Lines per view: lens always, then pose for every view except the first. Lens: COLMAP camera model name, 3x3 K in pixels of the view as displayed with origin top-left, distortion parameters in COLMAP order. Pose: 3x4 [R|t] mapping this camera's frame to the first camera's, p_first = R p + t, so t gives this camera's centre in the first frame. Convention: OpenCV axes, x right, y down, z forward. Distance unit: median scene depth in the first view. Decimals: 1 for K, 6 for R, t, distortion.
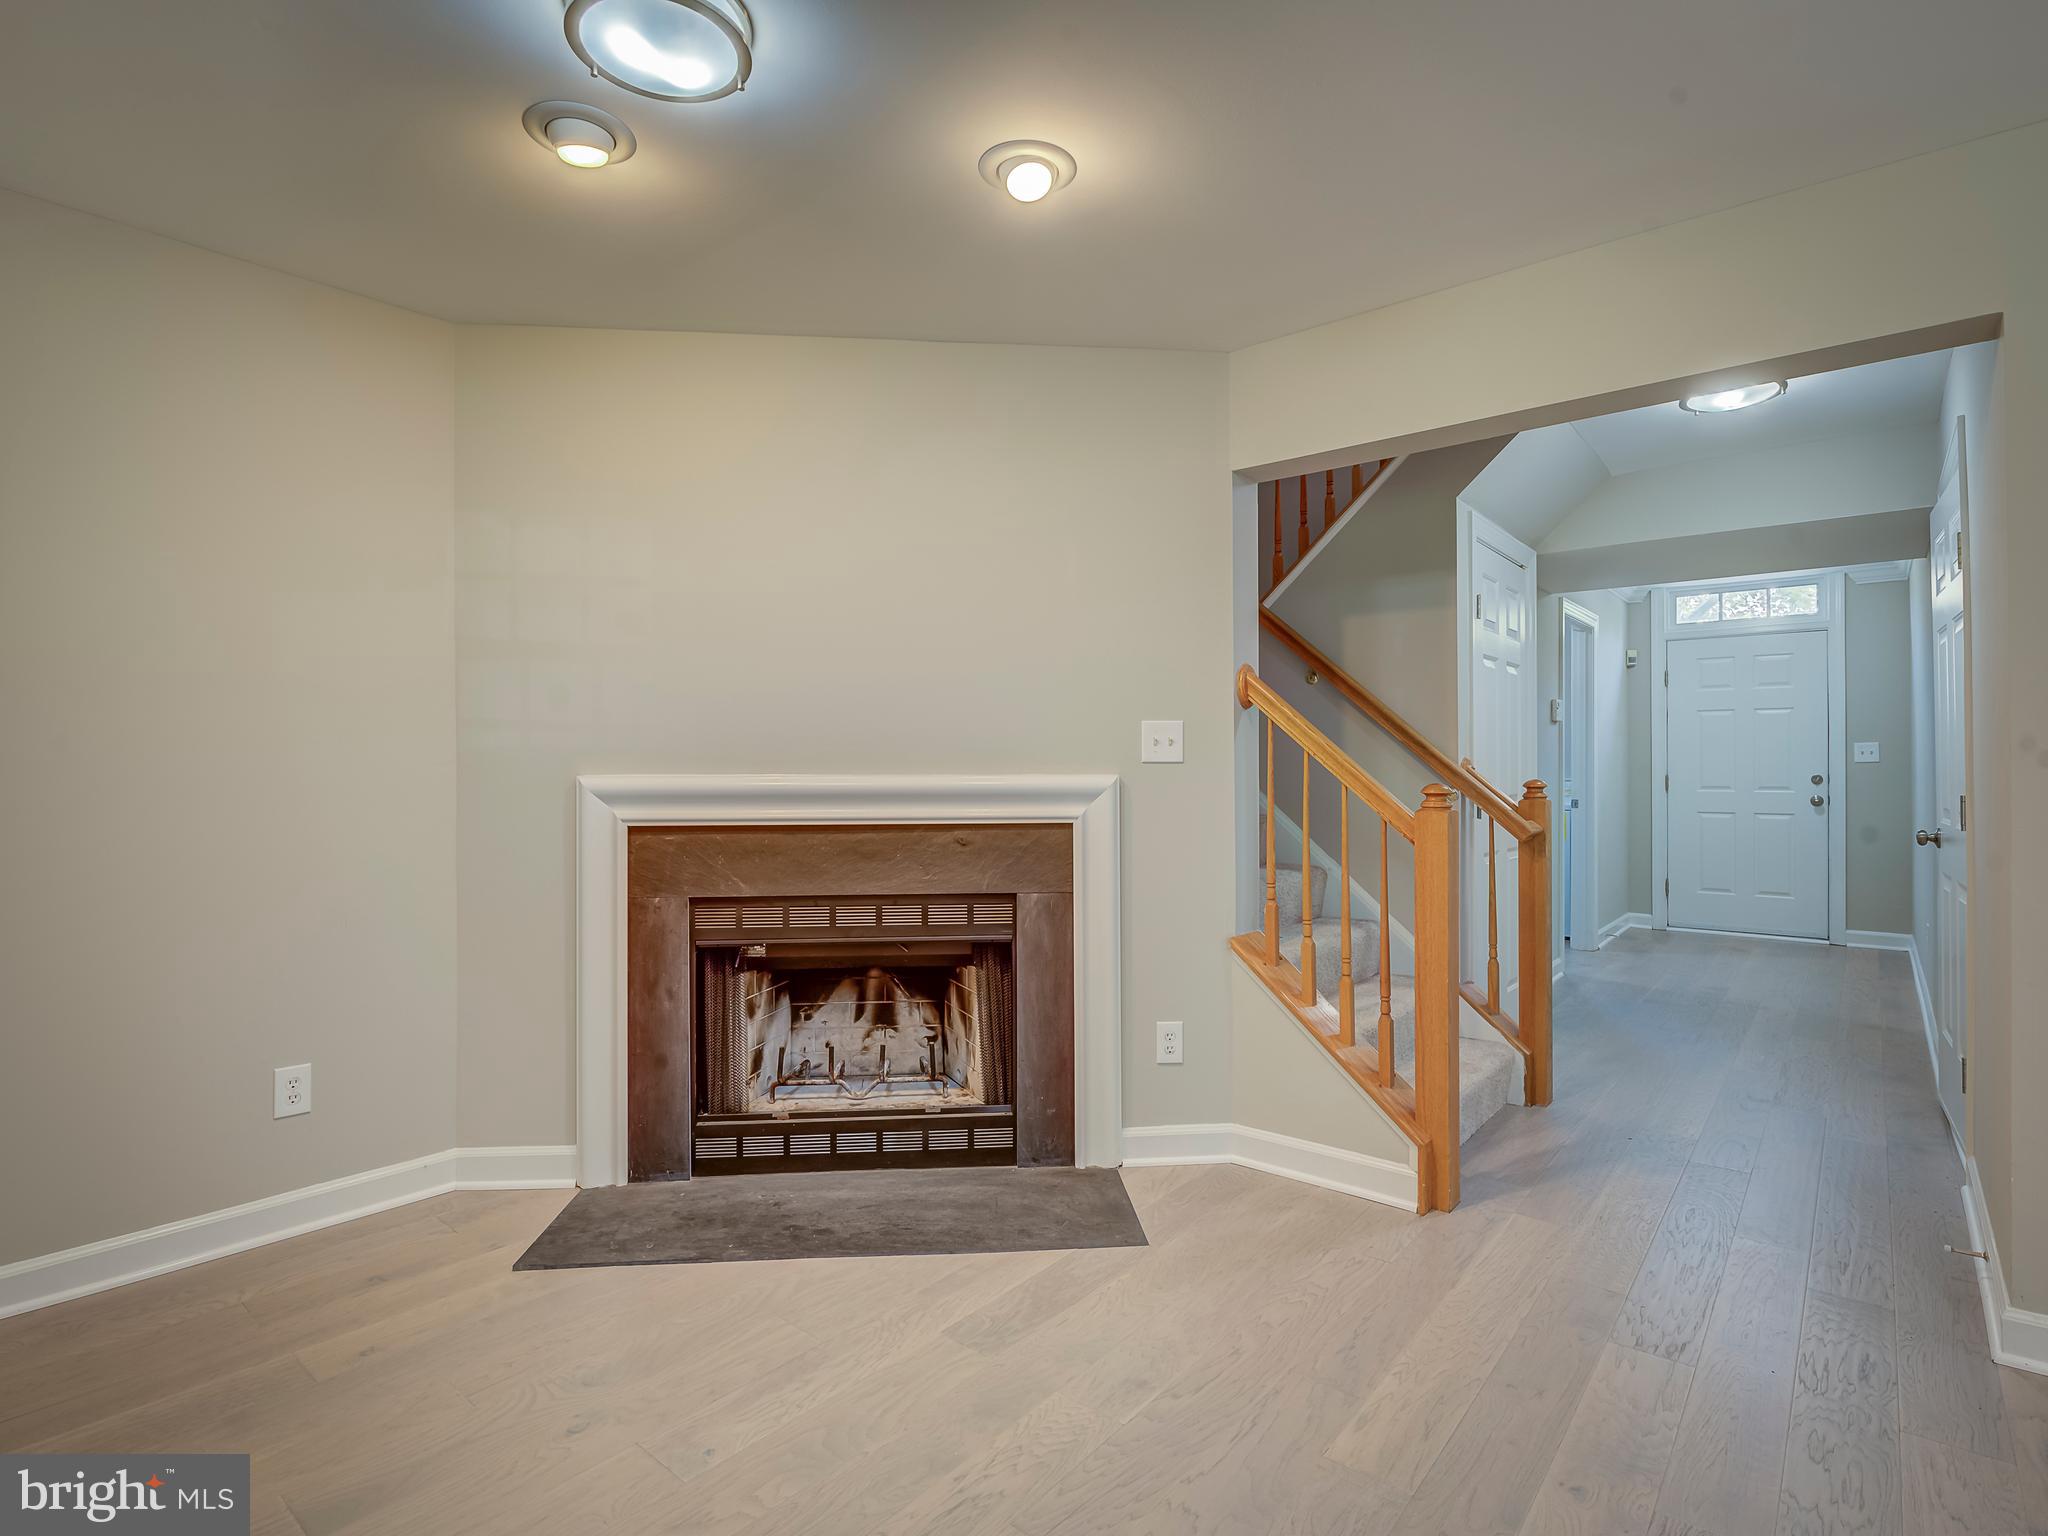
lens RADIAL K [[1025.3, 0, 1035.4], [0, 1025.3, 764.5], [0, 0, 1]] dist [-0.003328, -0.004504]
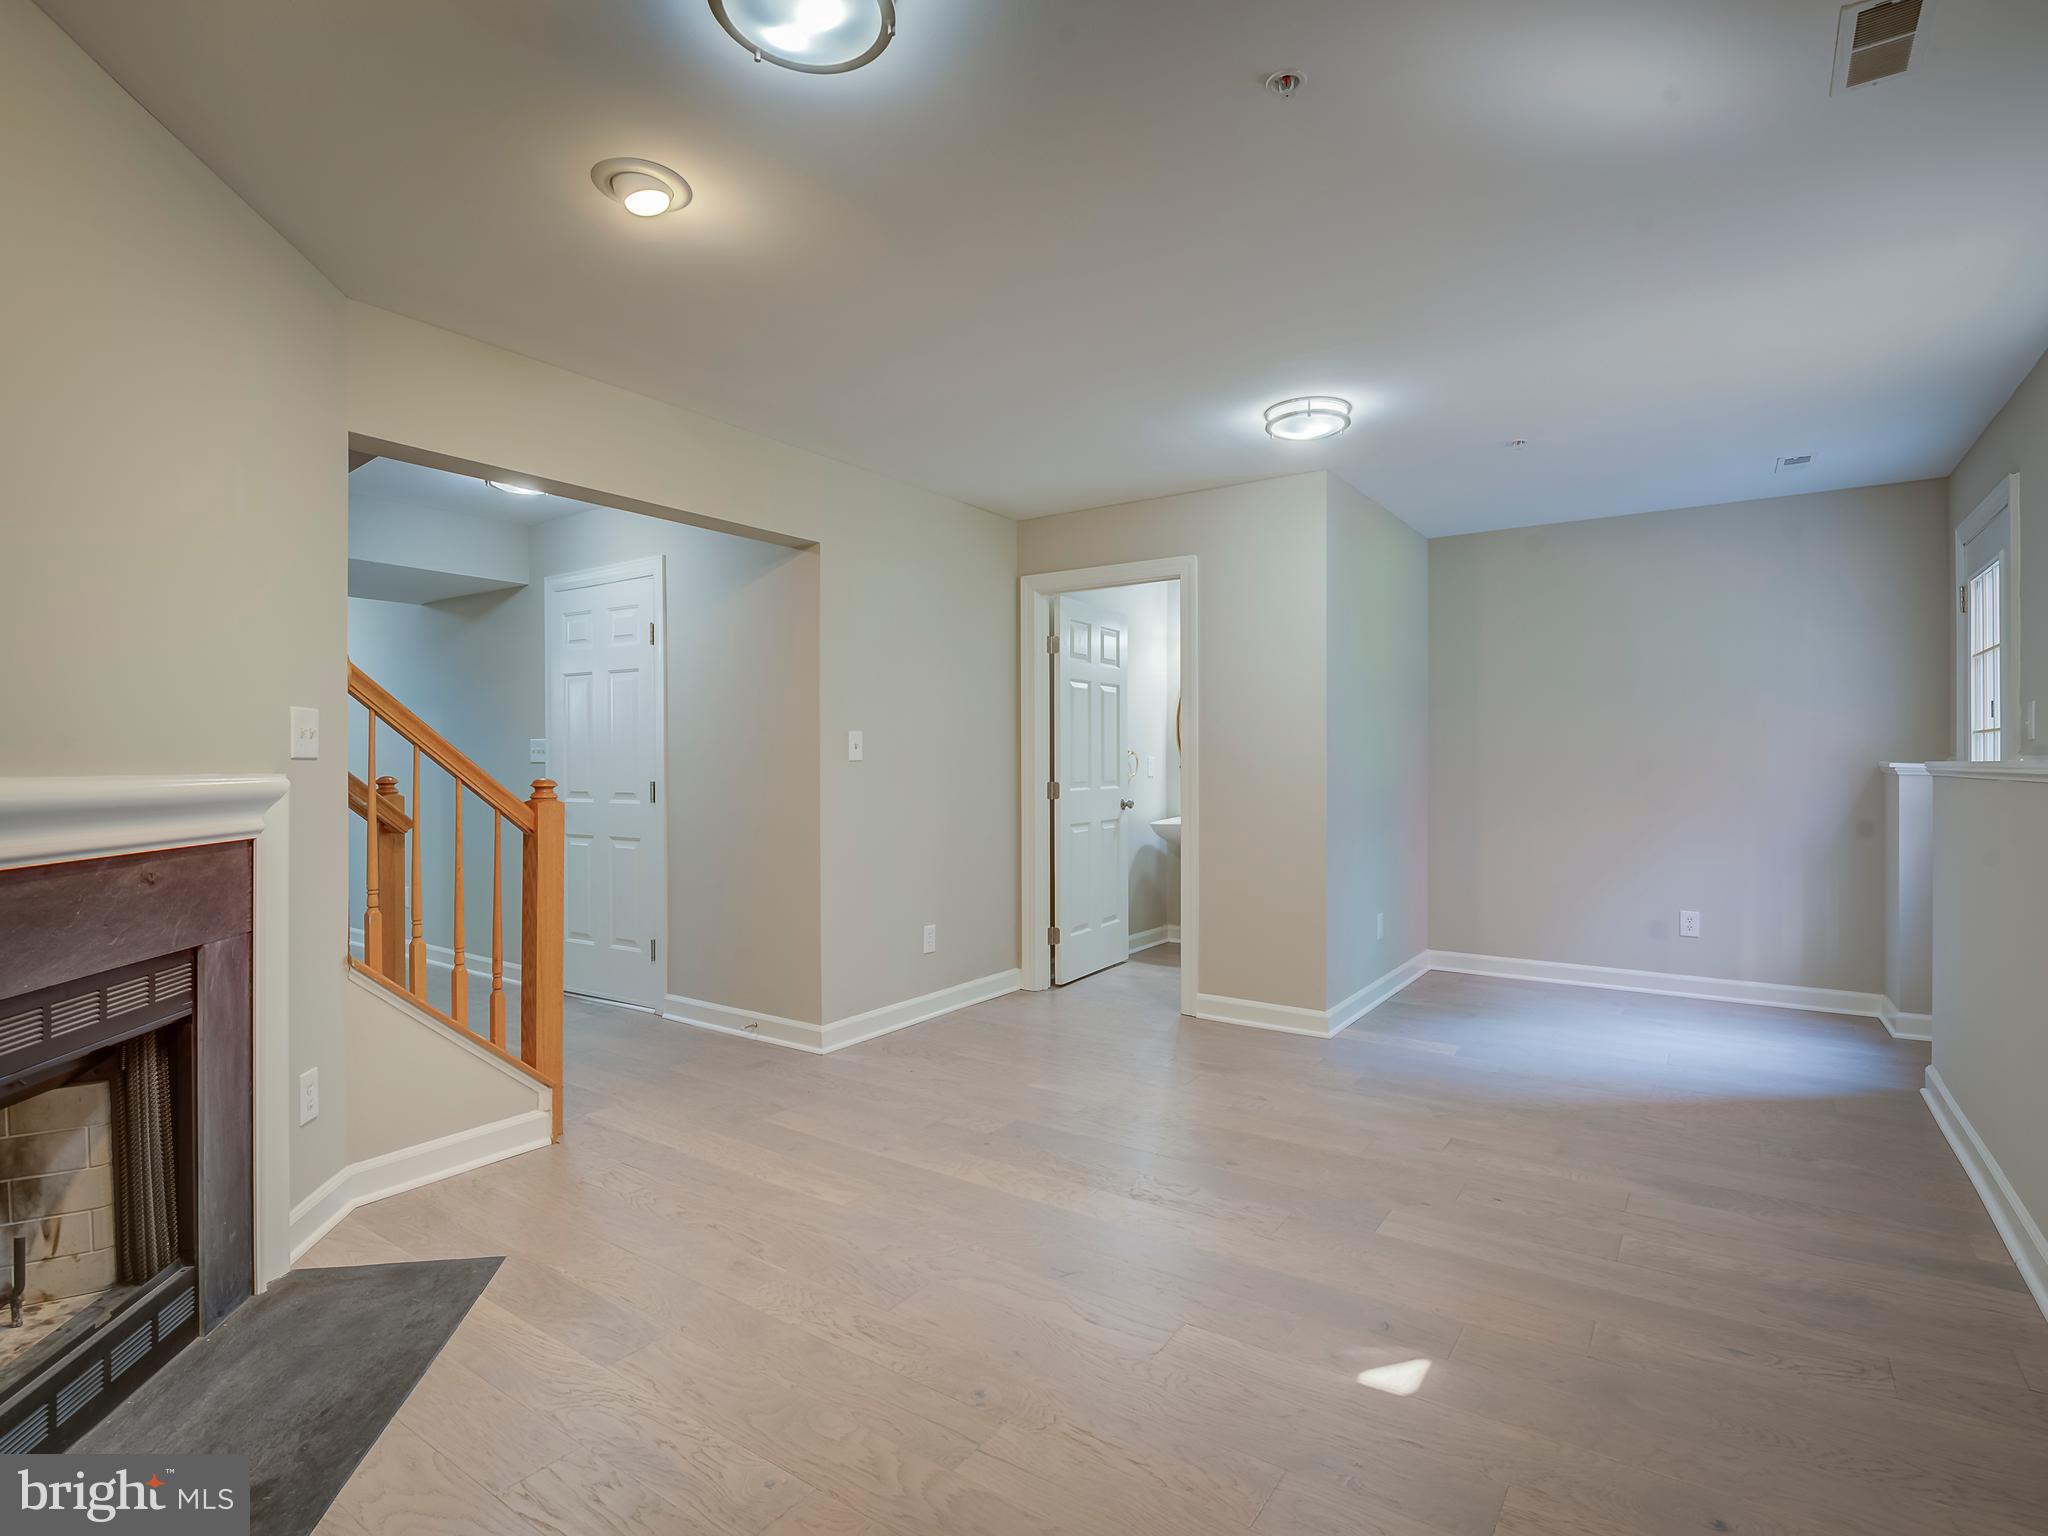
lens RADIAL K [[1025.3, 0, 1033.3], [0, 1025.3, 765.6], [0, 0, 1]] dist [-0.003328, -0.004504]
pose [[-0.090231, 0.001916, 0.995919, -0.762678], [0.000410, 0.999998, -0.001887, 0.004904], [-0.995921, 0.000238, -0.090231, 0.499324]]
